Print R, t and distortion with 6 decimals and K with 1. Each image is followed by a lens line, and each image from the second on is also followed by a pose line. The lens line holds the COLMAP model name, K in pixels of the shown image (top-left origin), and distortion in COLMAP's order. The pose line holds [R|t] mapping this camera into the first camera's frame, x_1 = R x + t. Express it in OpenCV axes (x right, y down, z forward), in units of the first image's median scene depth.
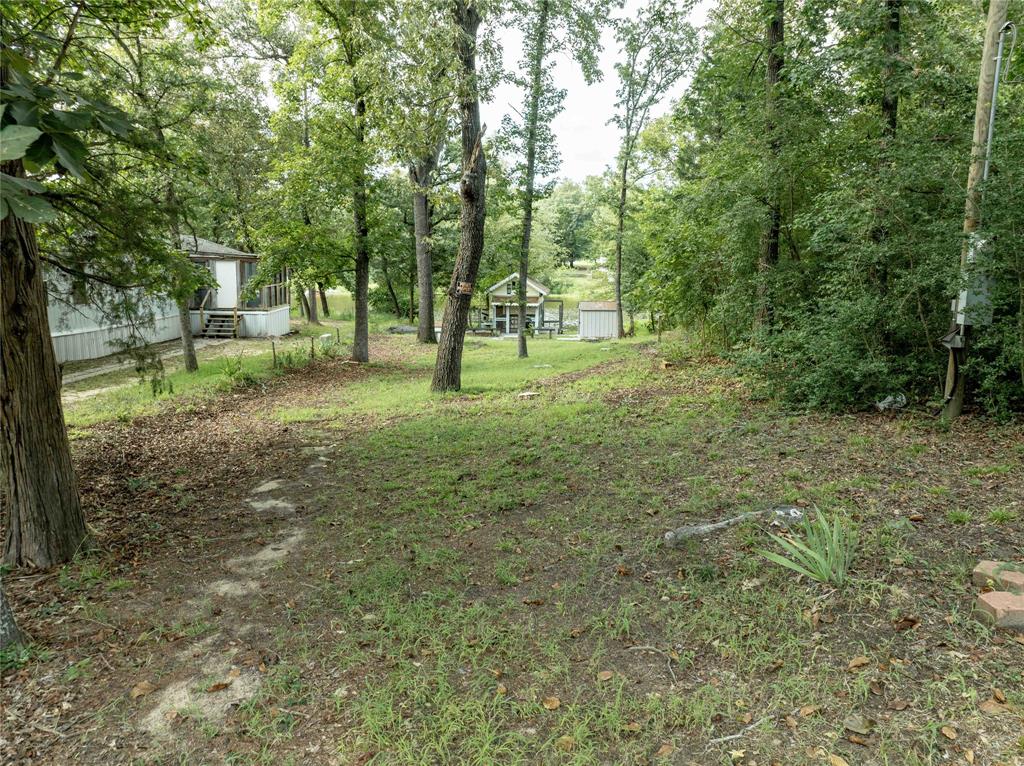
lens RADIAL K [[724.0, 0, 512.4], [0, 724.0, 382.8], [0, 0, 1]] dist [-0.034631, 0.004191]
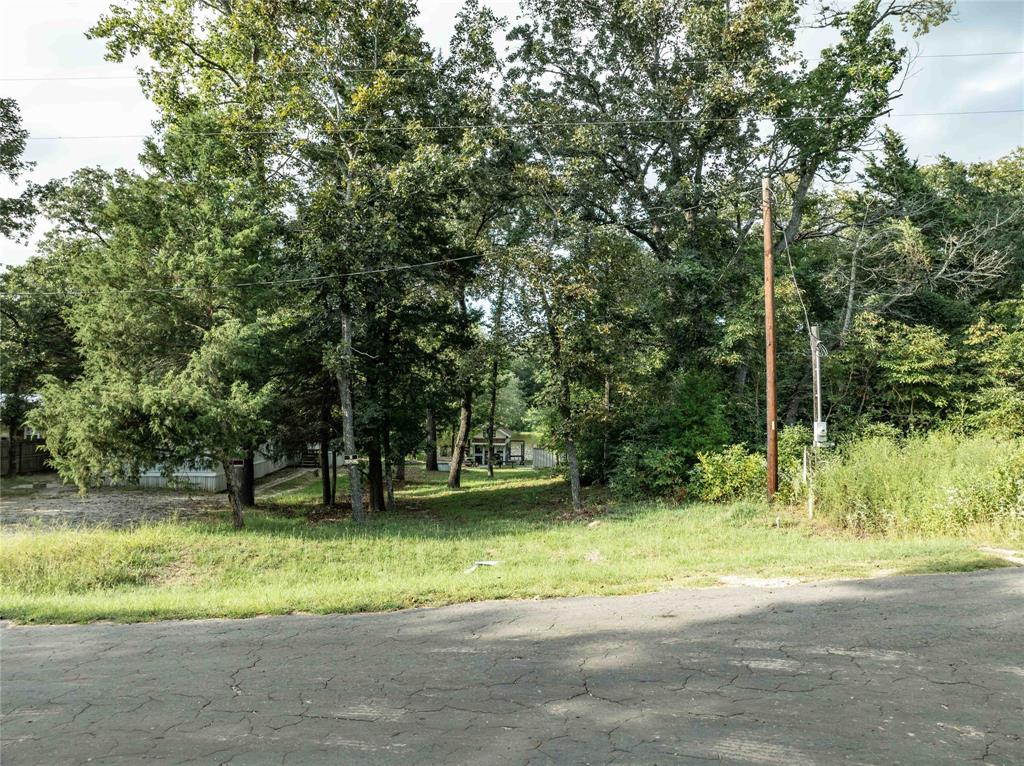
lens RADIAL K [[724.0, 0, 510.0], [0, 724.0, 382.4], [0, 0, 1]] dist [-0.034631, 0.004191]
pose [[0.999641, -0.002678, 0.026659, 0.007902], [0.007502, 0.983168, -0.182550, 0.031497], [-0.025722, 0.182684, 0.982835, -0.413048]]
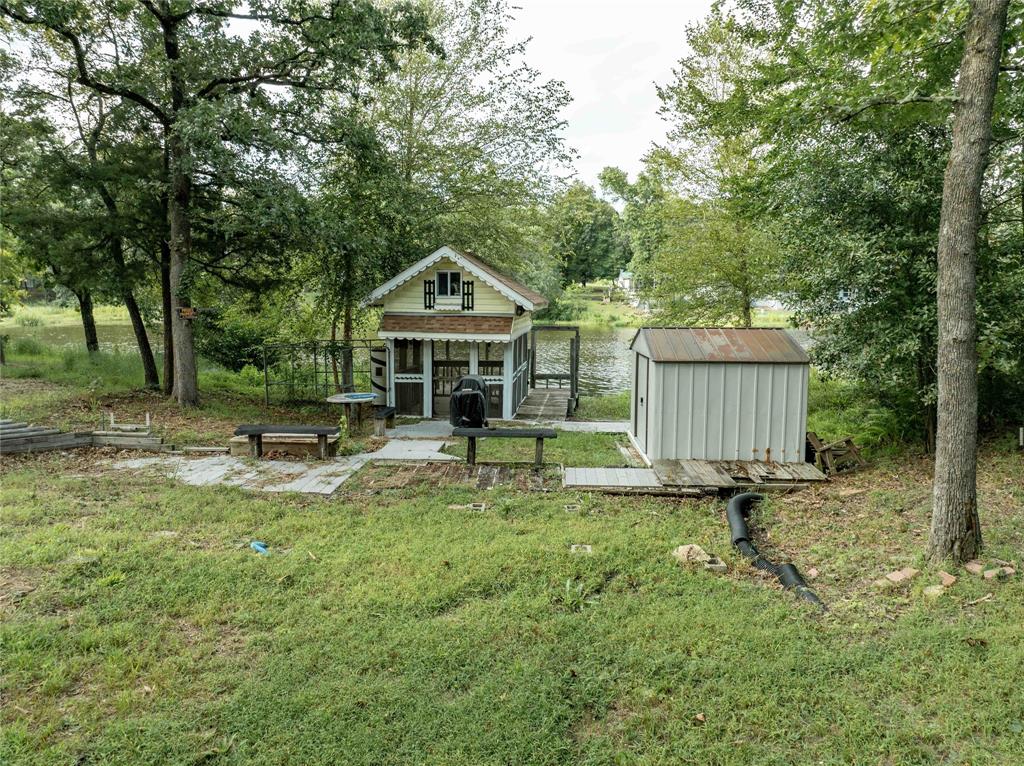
lens RADIAL K [[724.0, 0, 512.0], [0, 724.0, 377.9], [0, 0, 1]] dist [-0.034631, 0.004191]
pose [[0.999909, 0.002209, -0.013326, 0.041359], [-0.002829, 0.998906, -0.046681, -0.072178], [0.013208, 0.046715, 0.998821, 0.649577]]
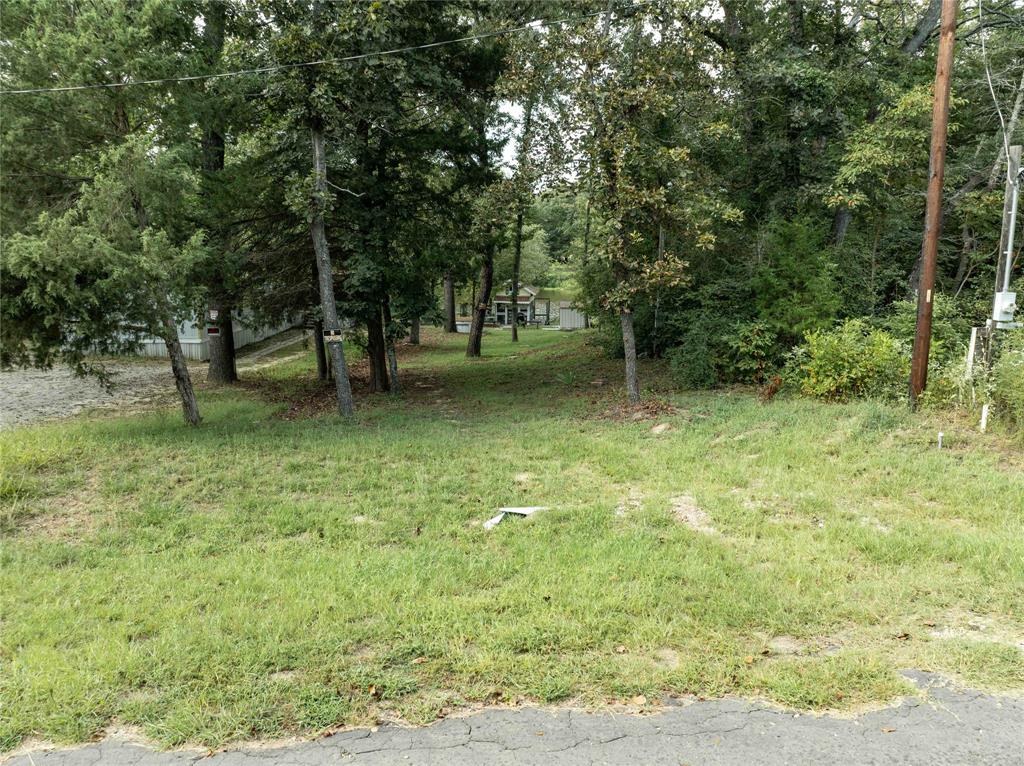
lens RADIAL K [[724.0, 0, 514.8], [0, 724.0, 381.8], [0, 0, 1]] dist [-0.034631, 0.004191]
pose [[0.999995, -0.000813, 0.003087, 0.005109], [0.000765, 0.999878, 0.015621, 0.014885], [-0.003099, -0.015619, 0.999873, -0.313224]]
